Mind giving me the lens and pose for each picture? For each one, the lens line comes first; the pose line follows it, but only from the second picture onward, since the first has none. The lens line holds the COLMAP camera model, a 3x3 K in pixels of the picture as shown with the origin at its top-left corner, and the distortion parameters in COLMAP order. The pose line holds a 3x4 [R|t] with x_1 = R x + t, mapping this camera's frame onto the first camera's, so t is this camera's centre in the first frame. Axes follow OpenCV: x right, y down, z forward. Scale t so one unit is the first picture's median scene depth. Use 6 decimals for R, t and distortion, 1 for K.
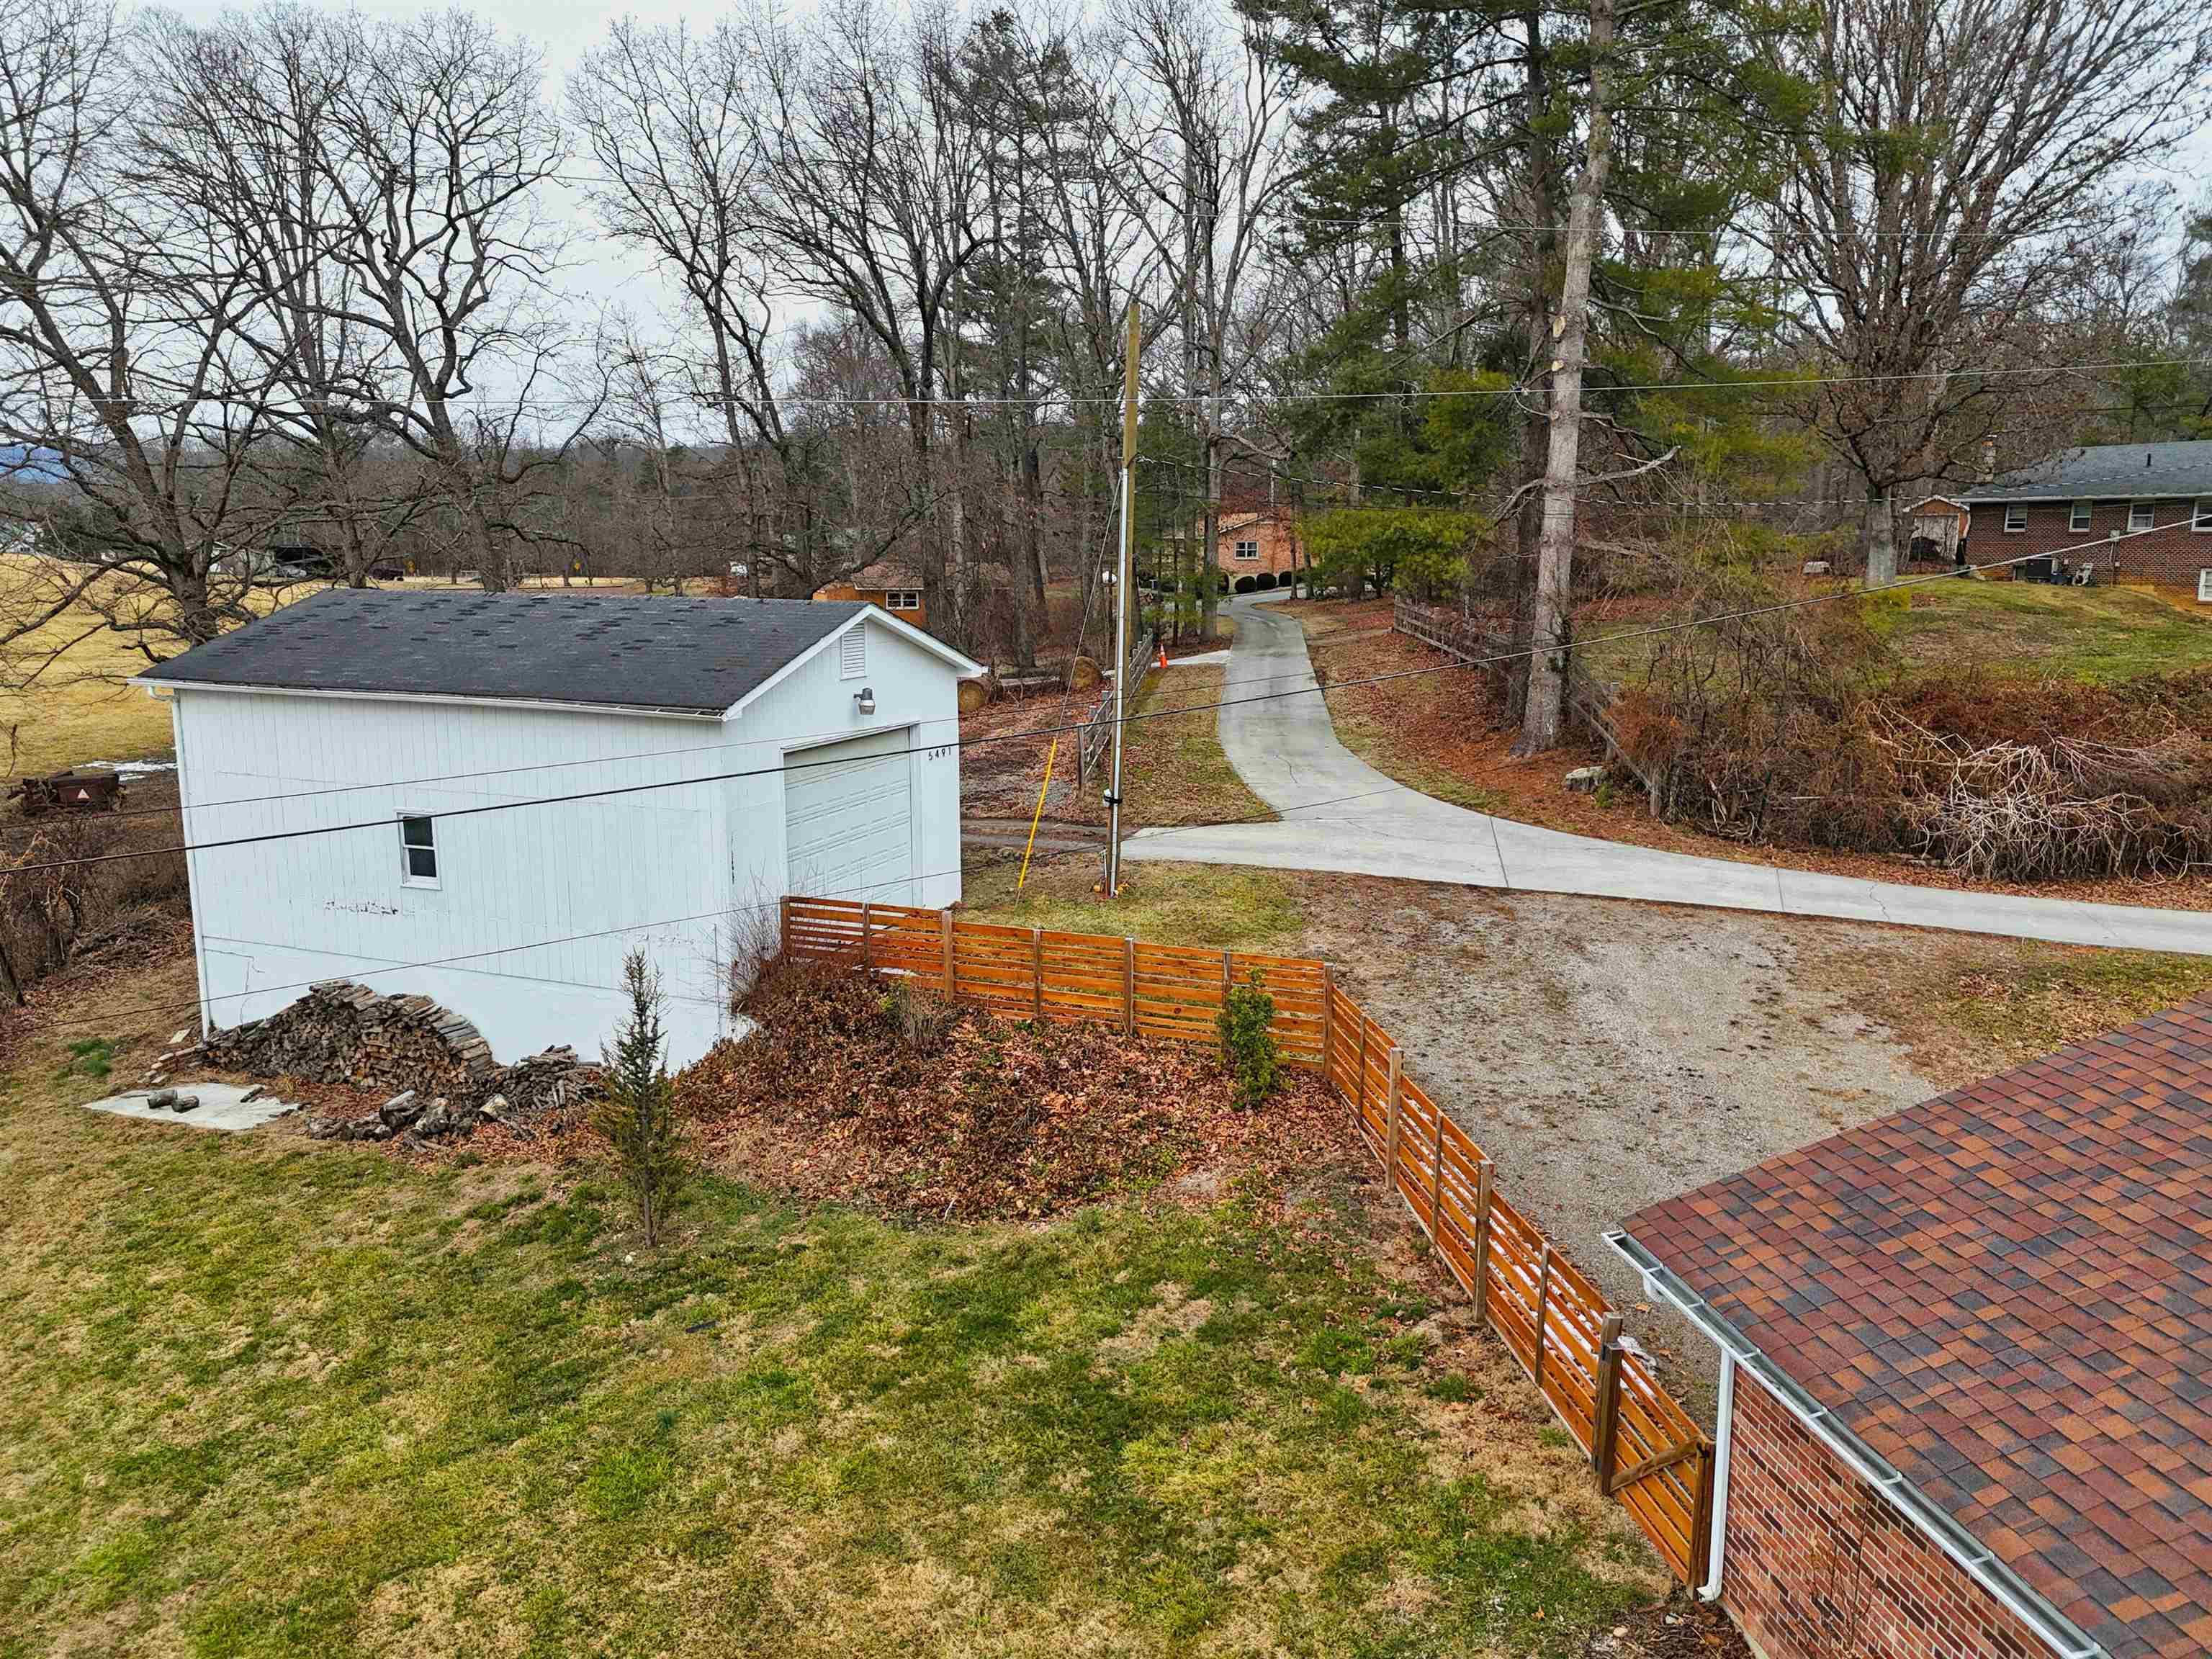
lens RADIAL K [[1620.8, 0, 1110.0], [0, 1620.8, 828.7], [0, 0, 1]] dist [0.074945, -0.065782]
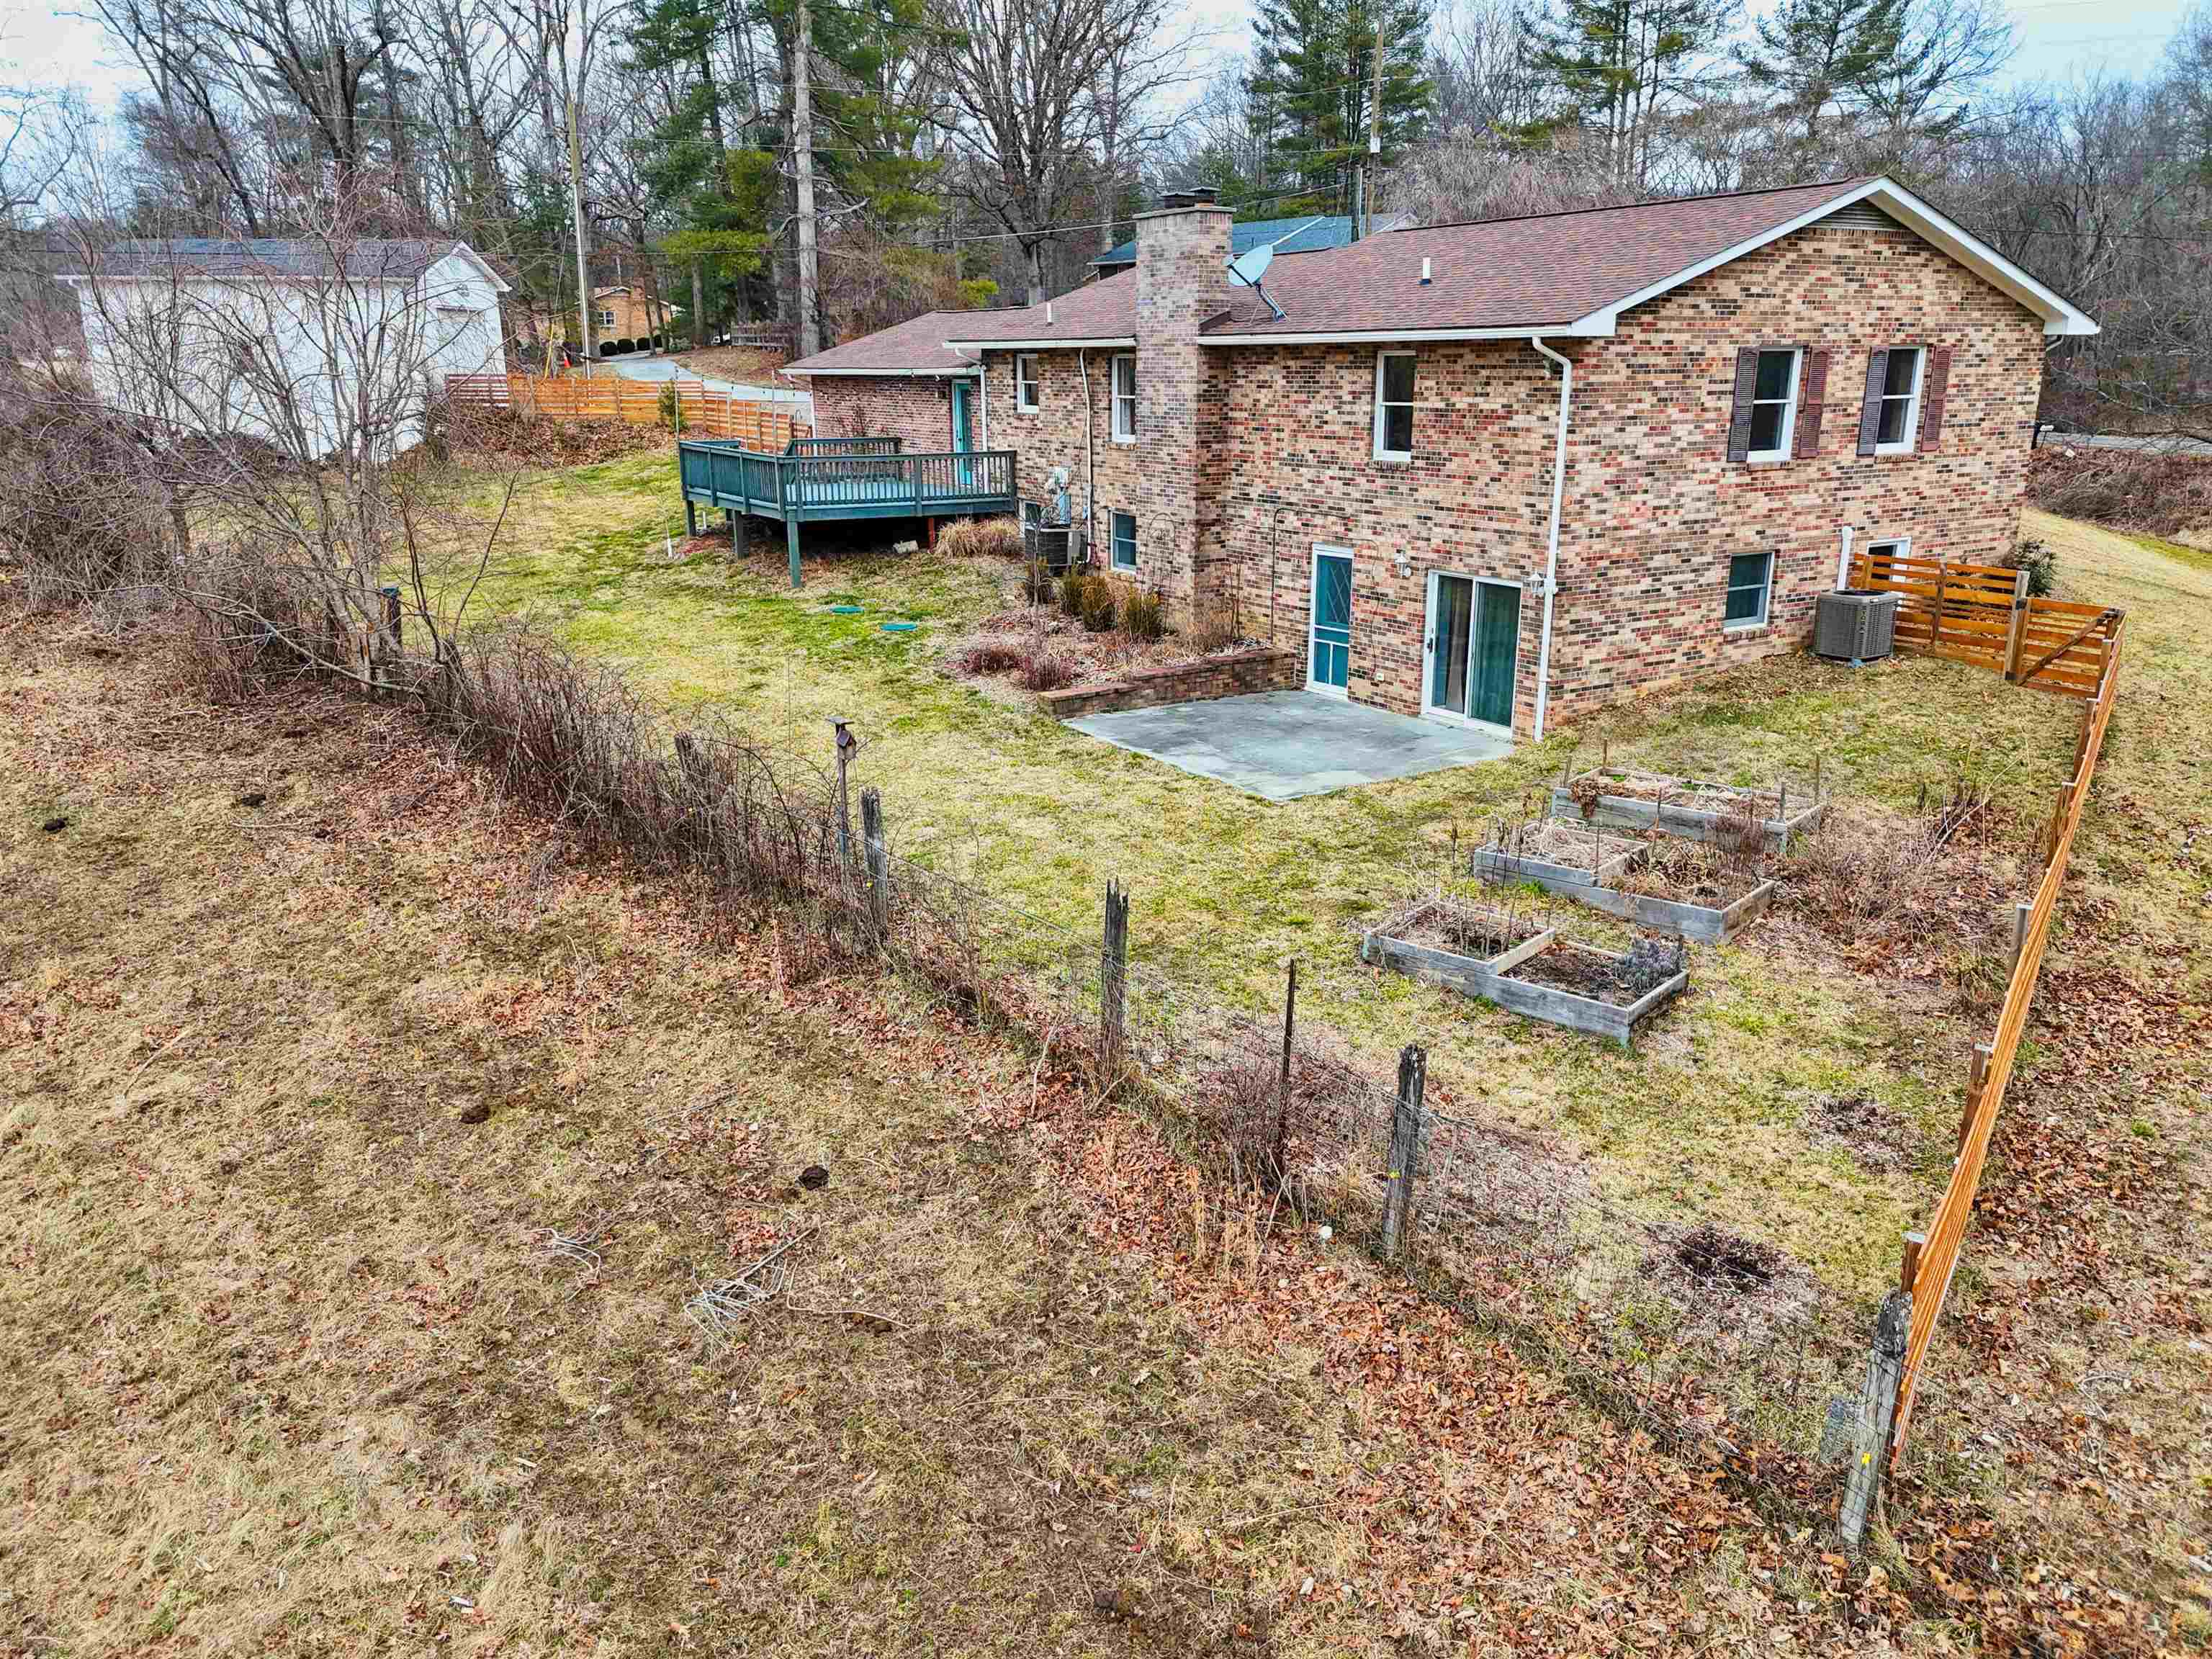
lens RADIAL K [[1601.7, 0, 1113.8], [0, 1601.7, 835.1], [0, 0, 1]] dist [0.064415, -0.055293]
pose [[0.926056, -0.111290, 0.360604, -0.141392], [0.070909, 0.989823, 0.123379, 0.284984], [-0.370665, -0.088686, 0.924523, -0.894992]]
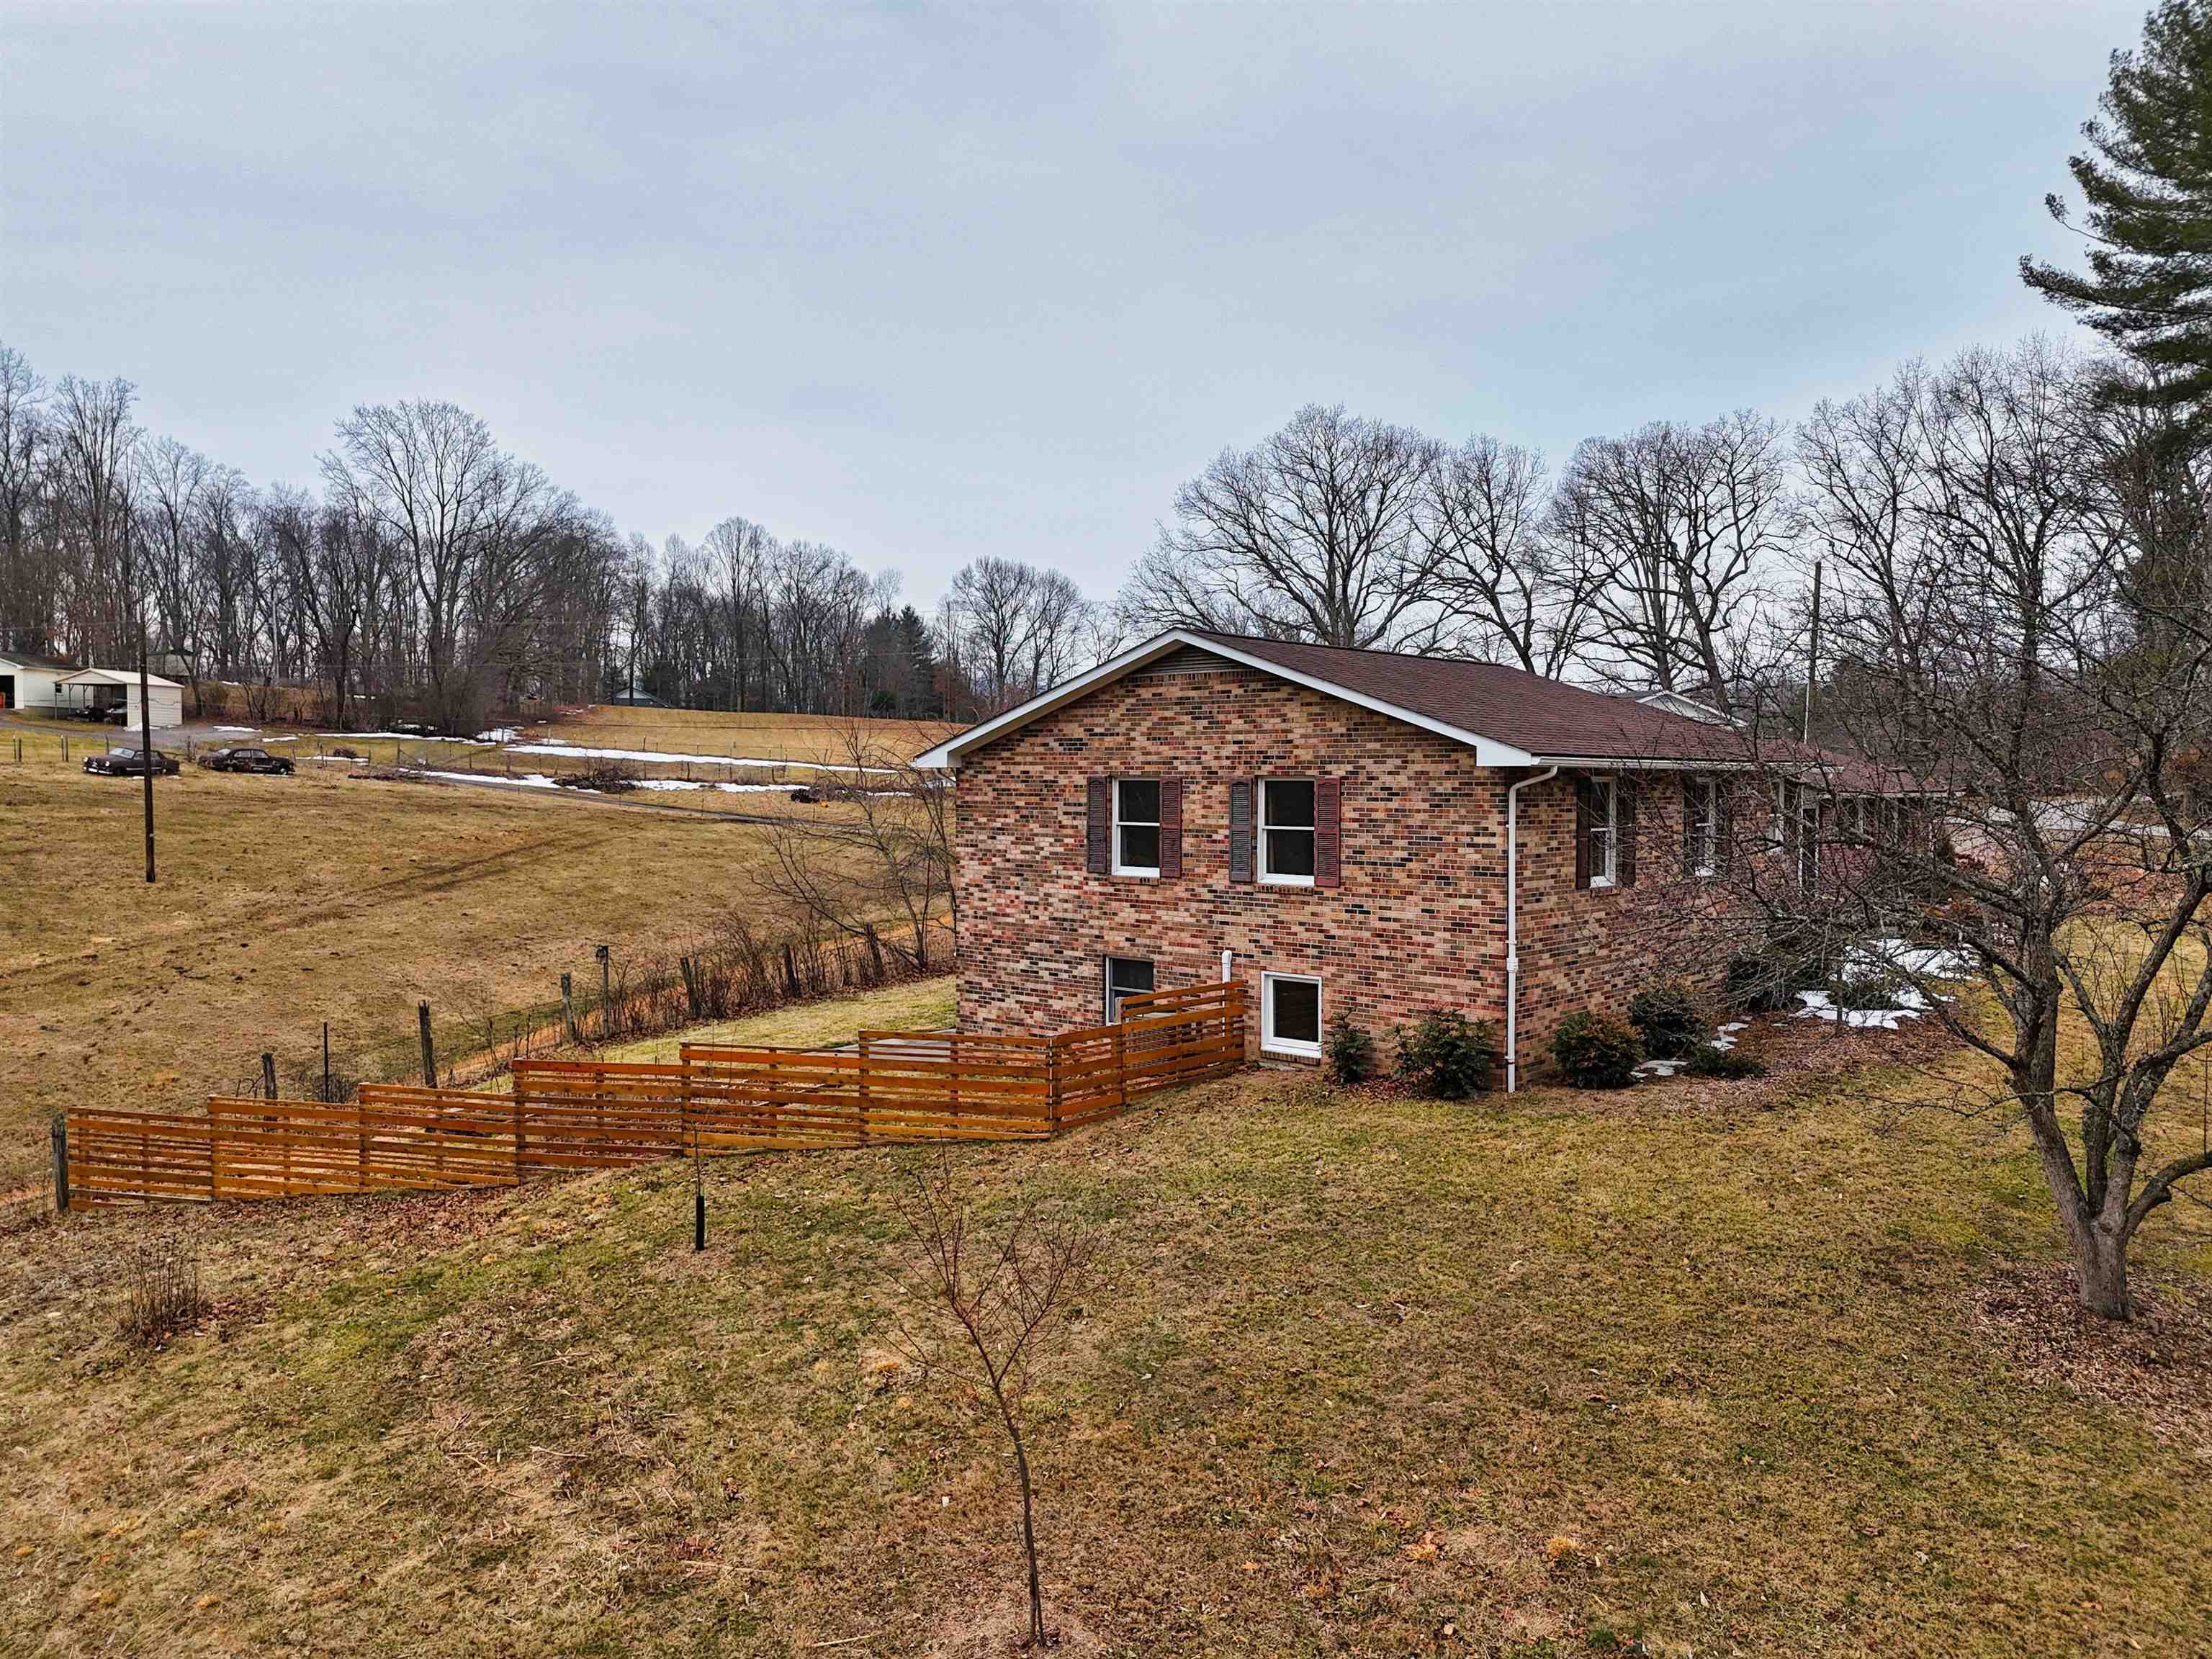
lens RADIAL K [[1620.8, 0, 1110.0], [0, 1620.8, 828.7], [0, 0, 1]] dist [0.074945, -0.065782]
pose [[0.644692, 0.025113, -0.764030, 0.792553], [-0.139134, 0.986621, -0.084973, 0.277375], [0.751674, 0.161084, 0.639561, -0.849289]]
